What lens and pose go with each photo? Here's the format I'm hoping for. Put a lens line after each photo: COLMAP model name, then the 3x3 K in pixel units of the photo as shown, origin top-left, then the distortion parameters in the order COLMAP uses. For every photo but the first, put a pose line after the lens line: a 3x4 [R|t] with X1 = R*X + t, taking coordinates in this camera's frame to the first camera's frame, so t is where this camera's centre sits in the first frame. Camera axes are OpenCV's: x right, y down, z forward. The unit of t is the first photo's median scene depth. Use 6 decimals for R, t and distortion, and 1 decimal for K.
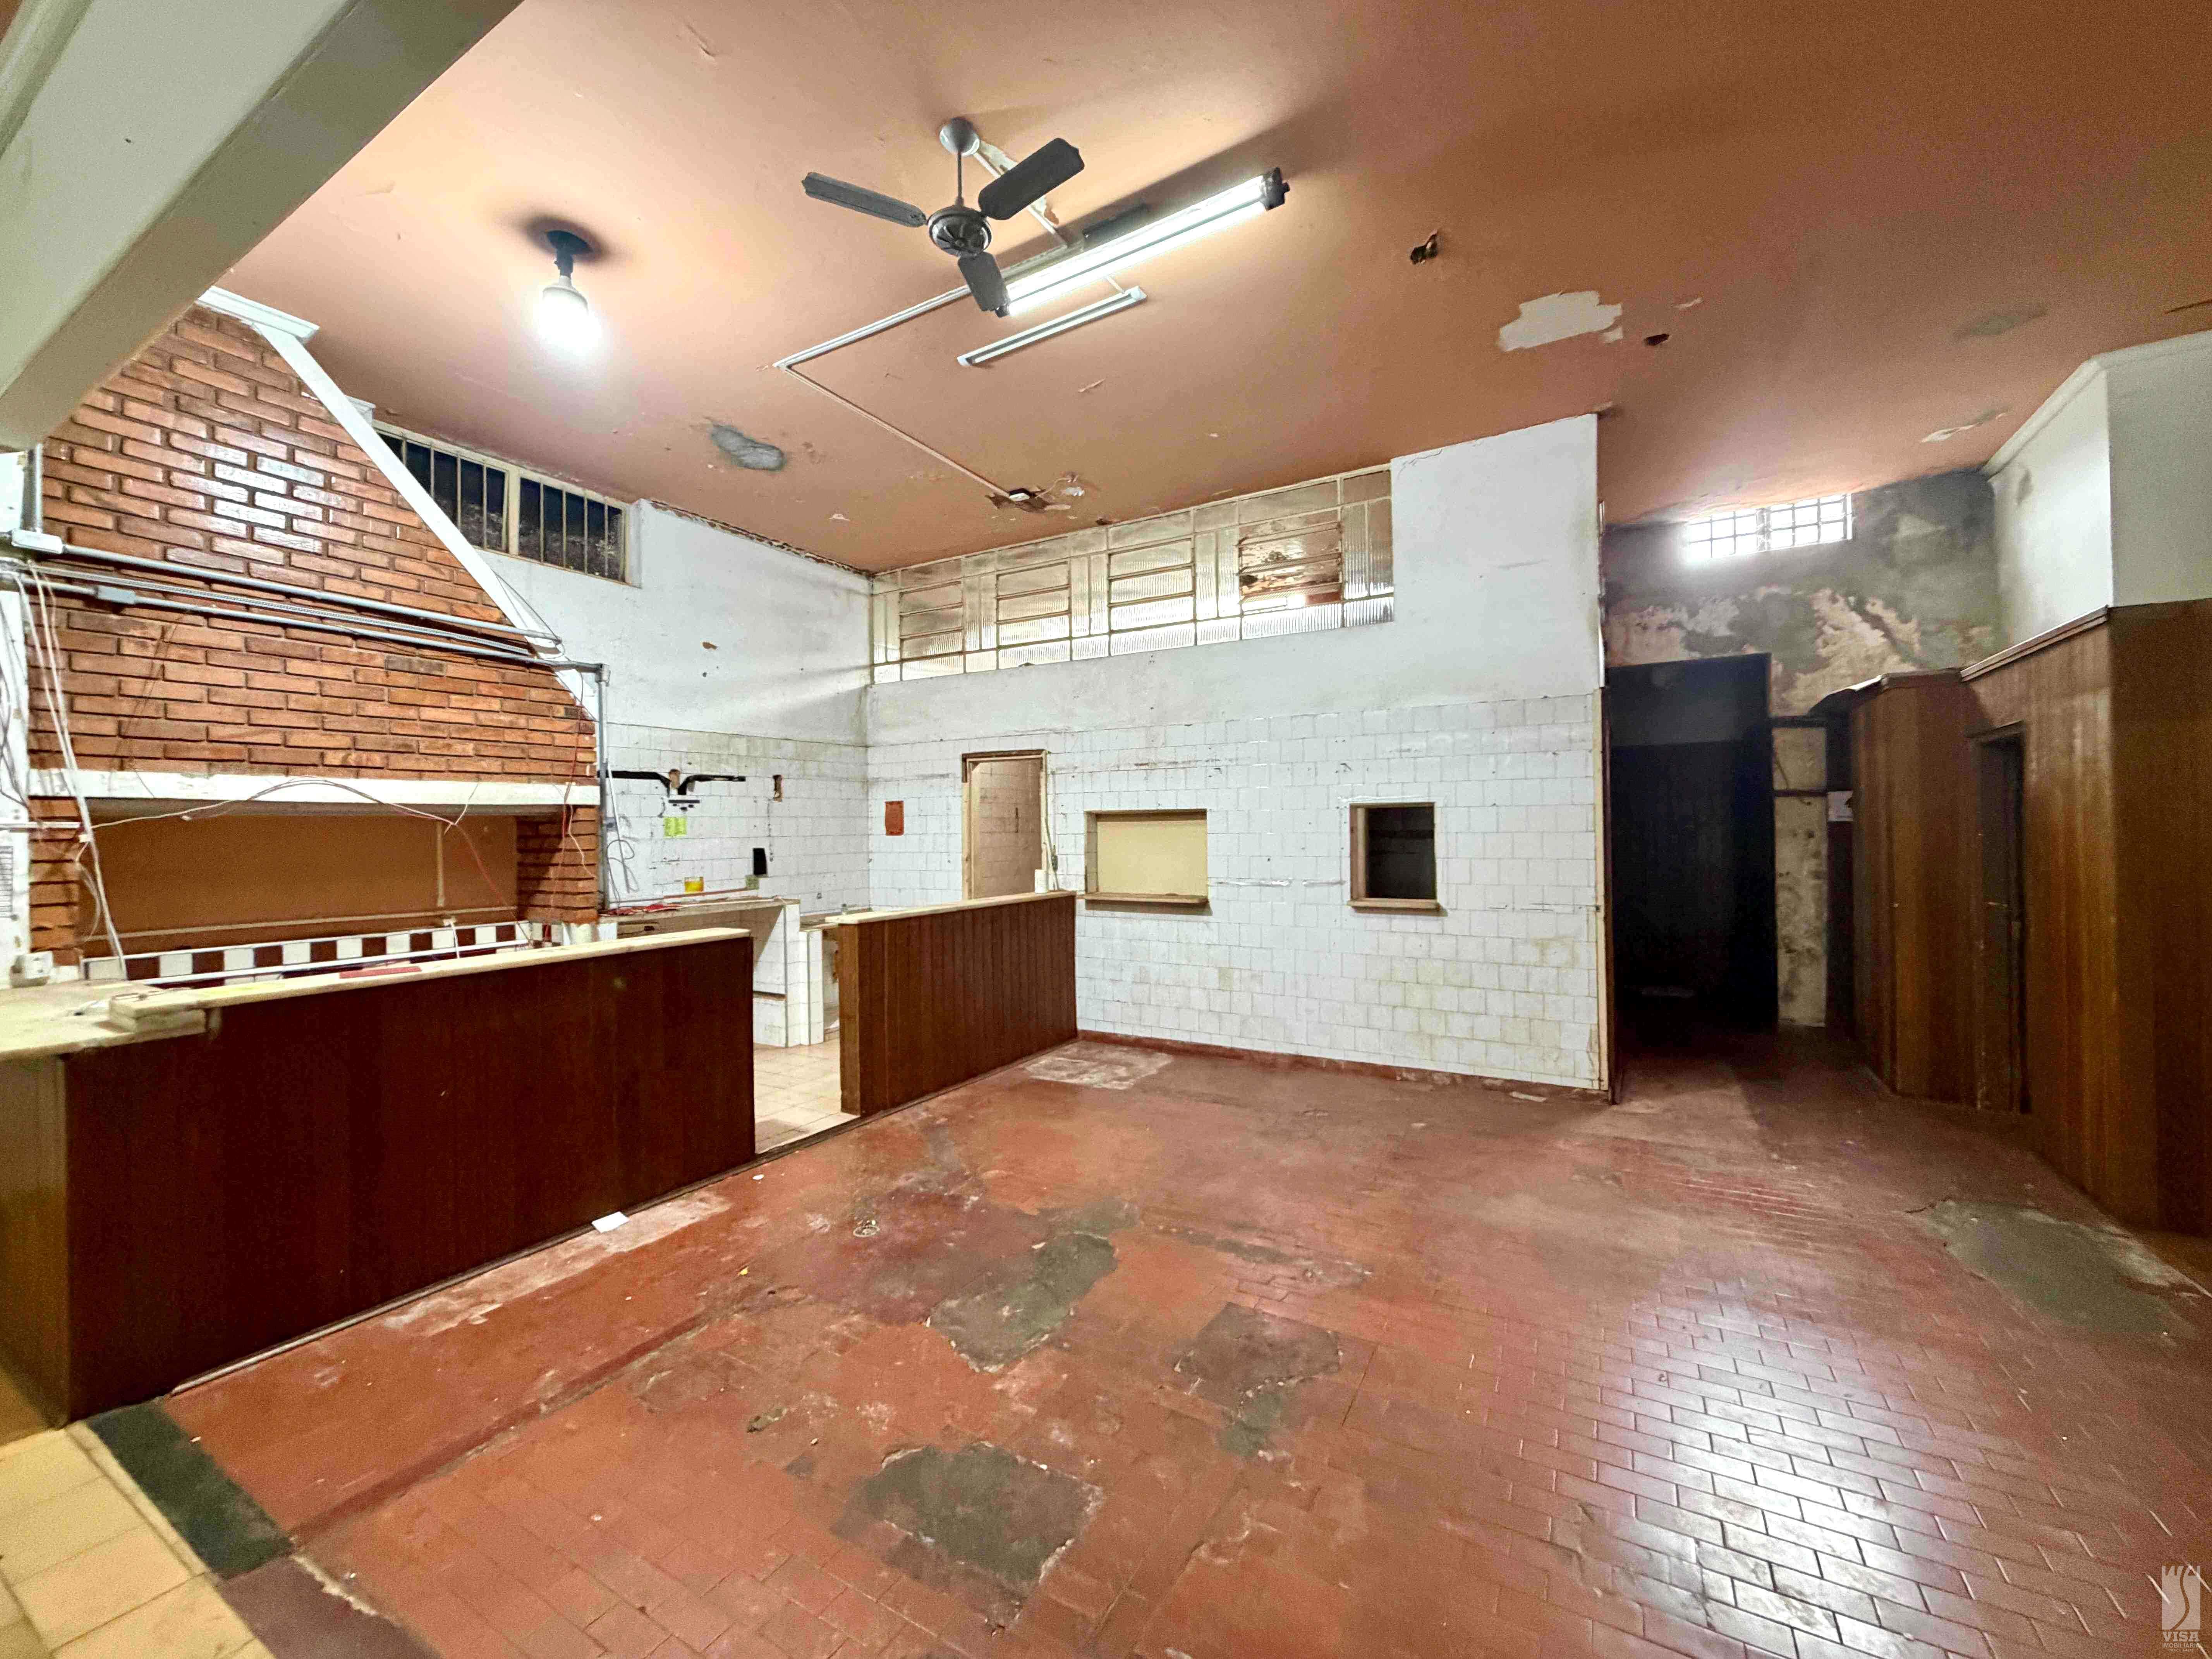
lens RADIAL K [[884.7, 0, 1100.3], [0, 884.7, 826.7], [0, 0, 1]] dist [0.003235, -0.001045]
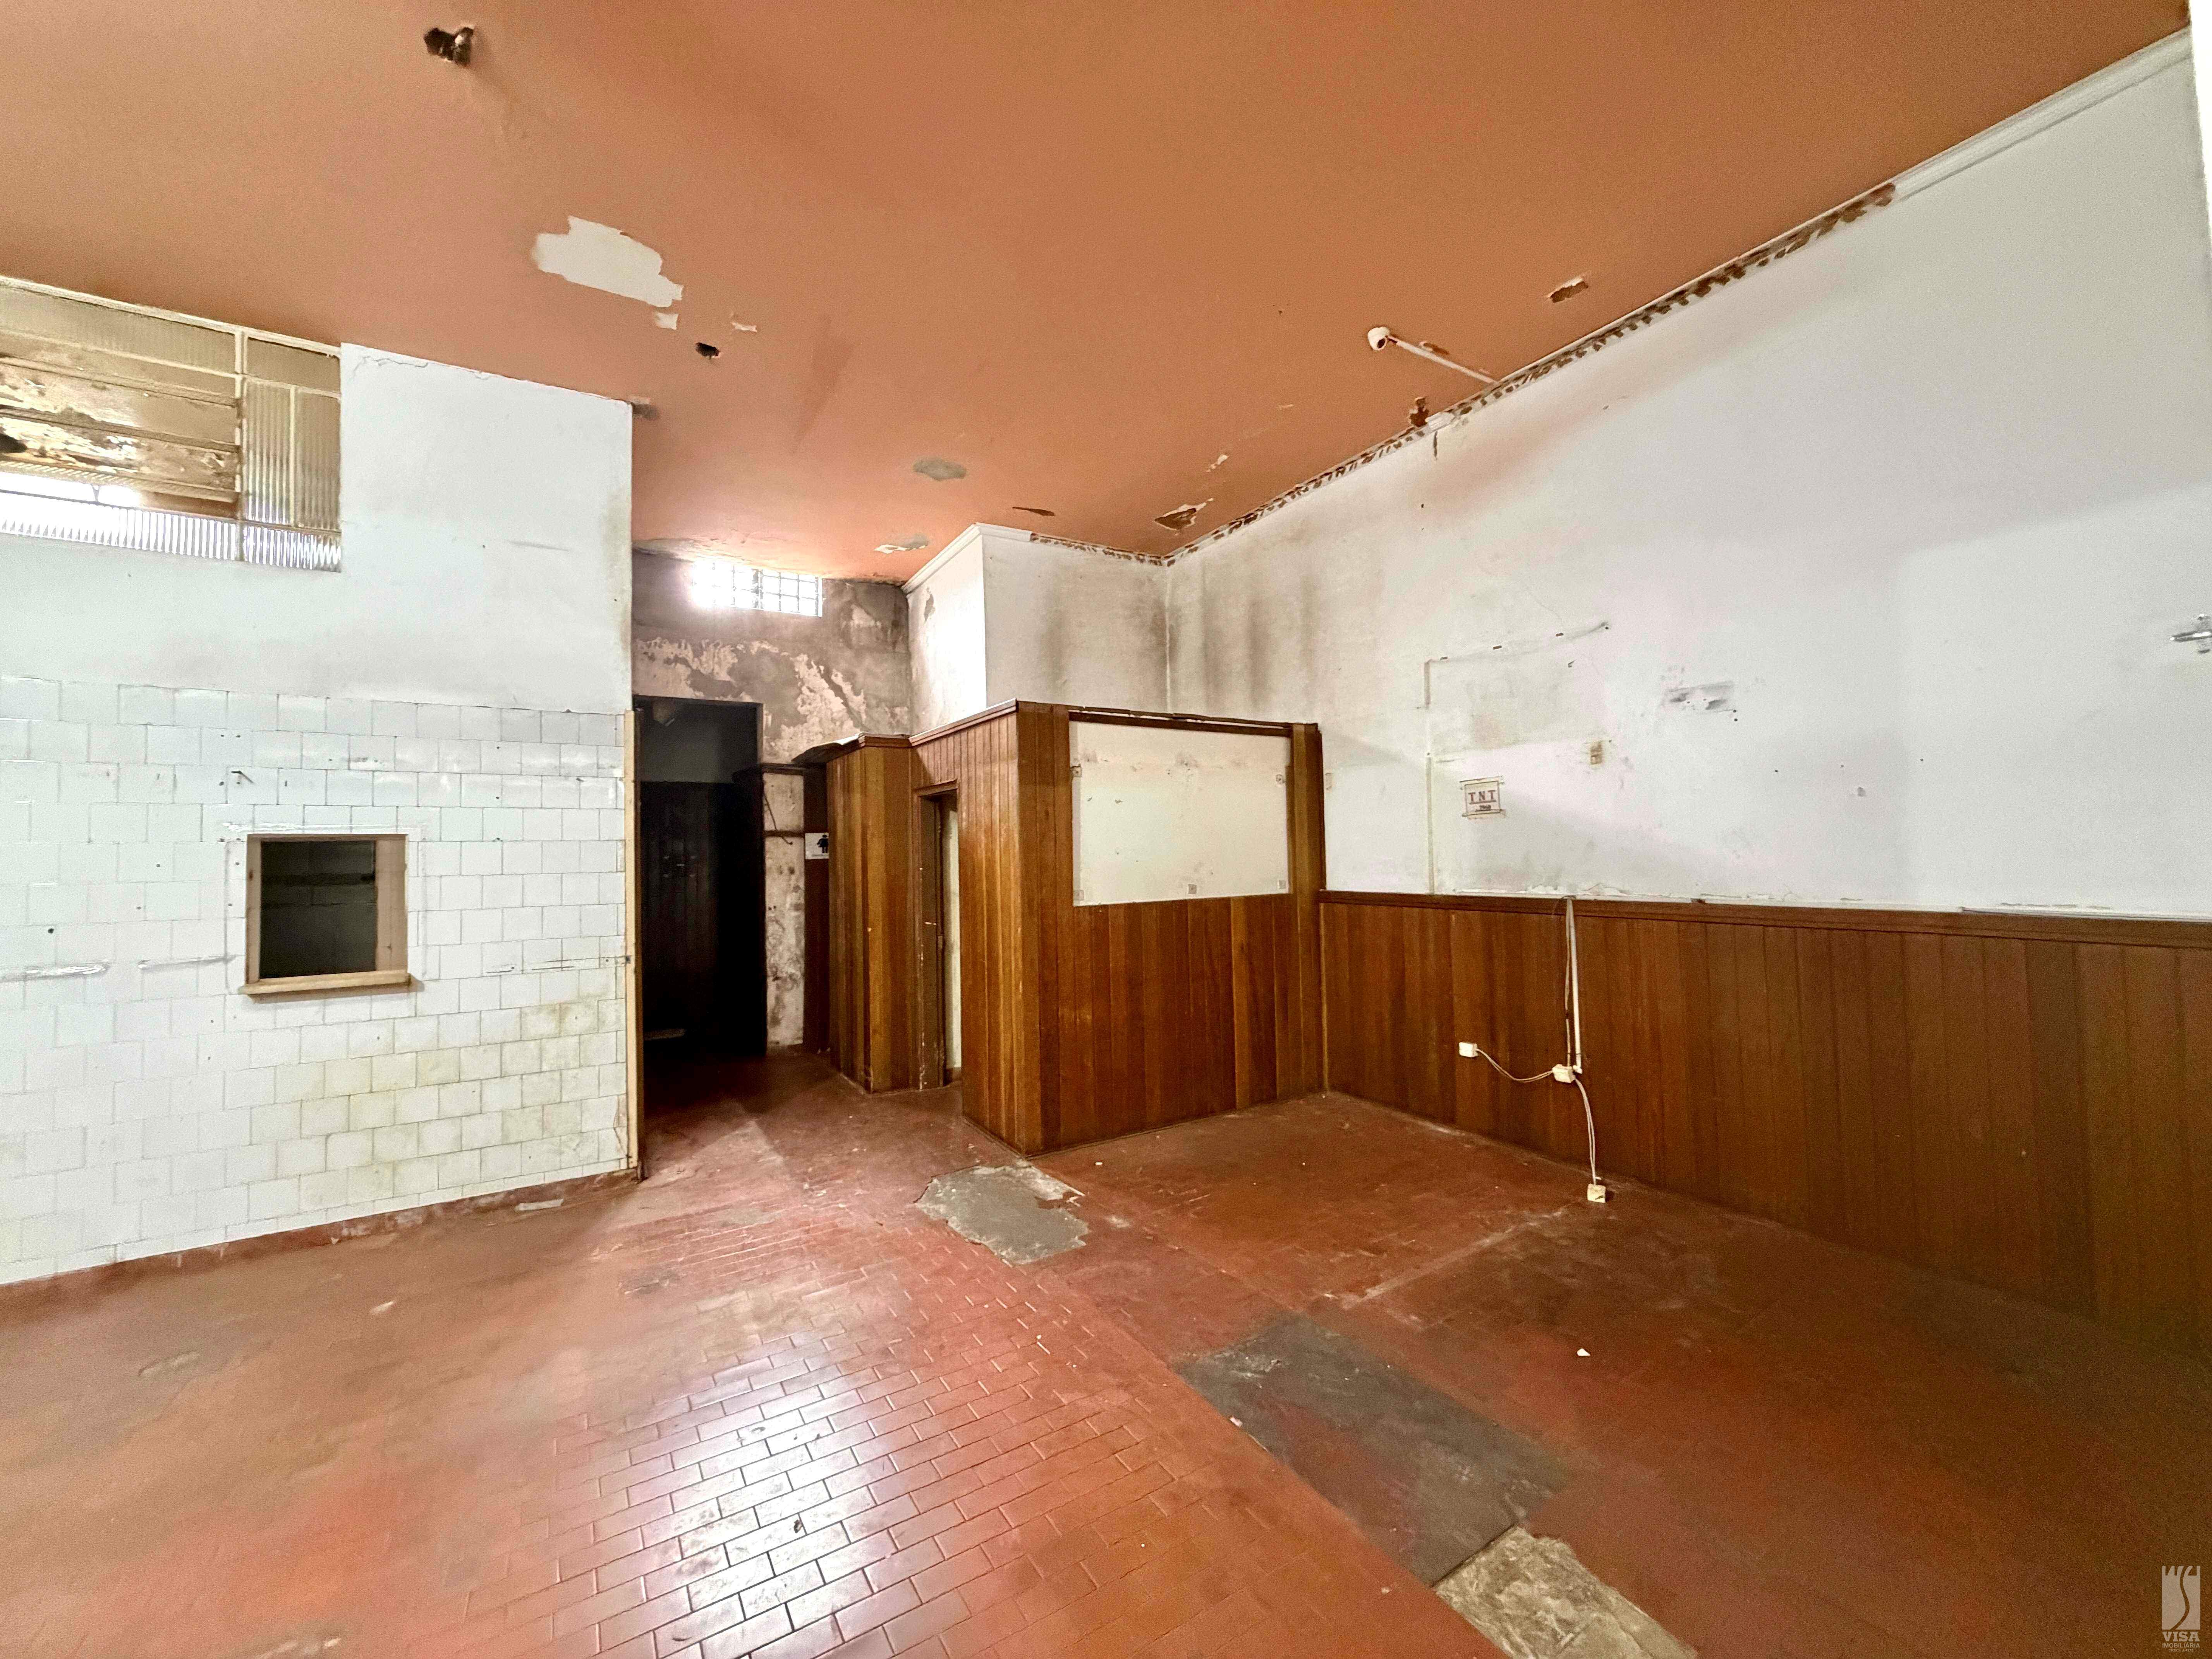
lens RADIAL K [[884.7, 0, 1107.0], [0, 884.7, 825.3], [0, 0, 1]] dist [0.003235, -0.001045]
pose [[0.471591, 0.029530, 0.881323, 0.008155], [0.011150, 0.999160, -0.039445, -0.000412], [-0.881747, 0.028429, 0.470865, 0.154803]]
